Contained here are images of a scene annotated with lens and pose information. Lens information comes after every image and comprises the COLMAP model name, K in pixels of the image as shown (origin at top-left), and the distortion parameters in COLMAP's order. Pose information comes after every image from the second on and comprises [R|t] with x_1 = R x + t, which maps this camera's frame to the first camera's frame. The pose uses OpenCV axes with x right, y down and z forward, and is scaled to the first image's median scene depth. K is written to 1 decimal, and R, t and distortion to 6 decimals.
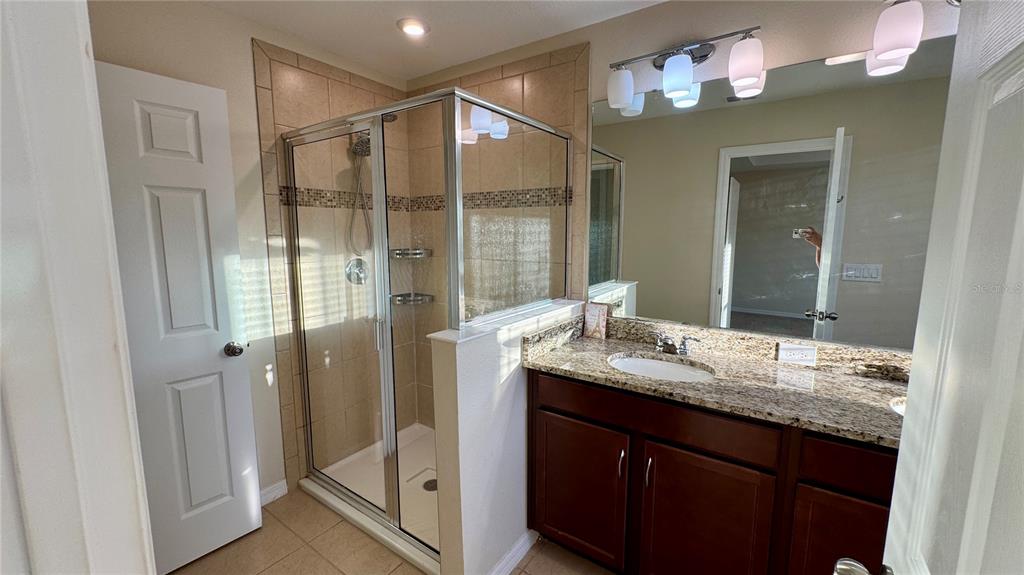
lens RADIAL K [[409.5, 0, 510.7], [0, 409.5, 285.5], [0, 0, 1]] dist [-0.002210, 0.000122]
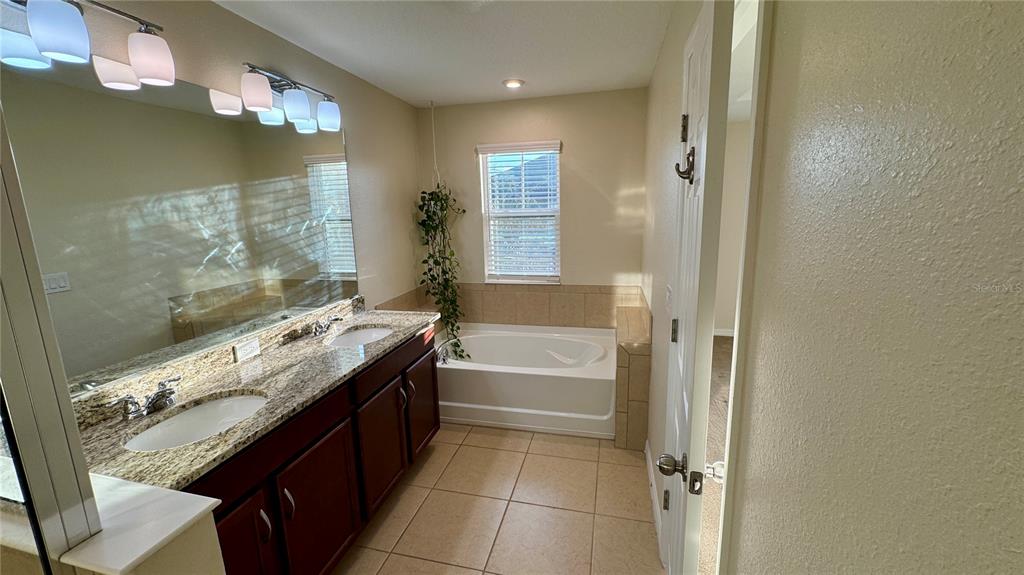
lens RADIAL K [[409.5, 0, 510.7], [0, 409.5, 285.5], [0, 0, 1]] dist [-0.002210, 0.000122]
pose [[-0.359443, -0.164913, 0.918480, -0.562270], [0.146101, 0.962177, 0.229935, -0.152863], [-0.921659, 0.216839, -0.321753, 0.626969]]
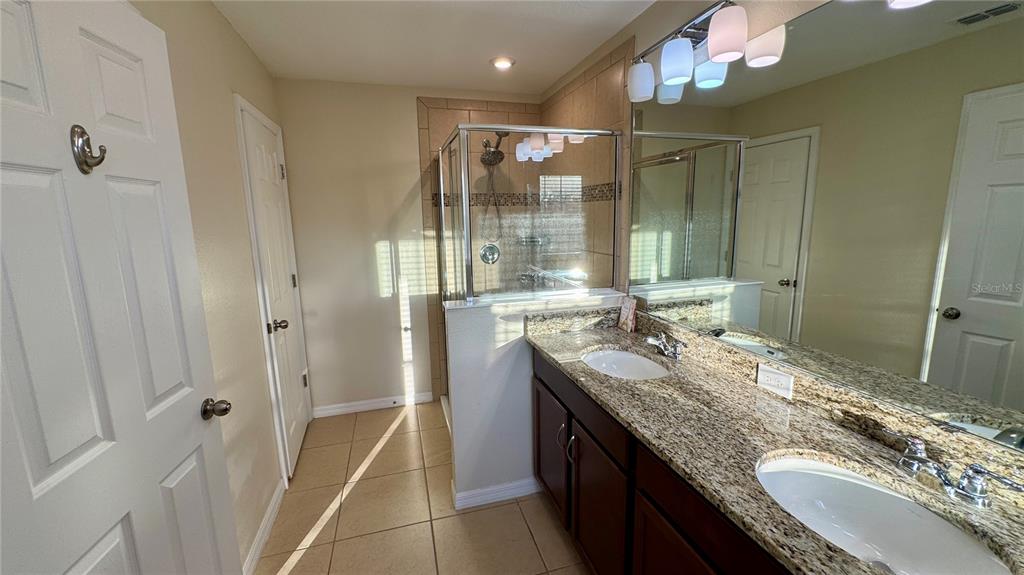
lens RADIAL K [[409.5, 0, 510.7], [0, 409.5, 285.5], [0, 0, 1]] dist [-0.002210, 0.000122]
pose [[0.778094, 0.094177, -0.621048, 0.750521], [-0.066046, 0.995482, 0.068210, -0.041408], [0.624666, -0.012056, 0.780799, 0.027638]]
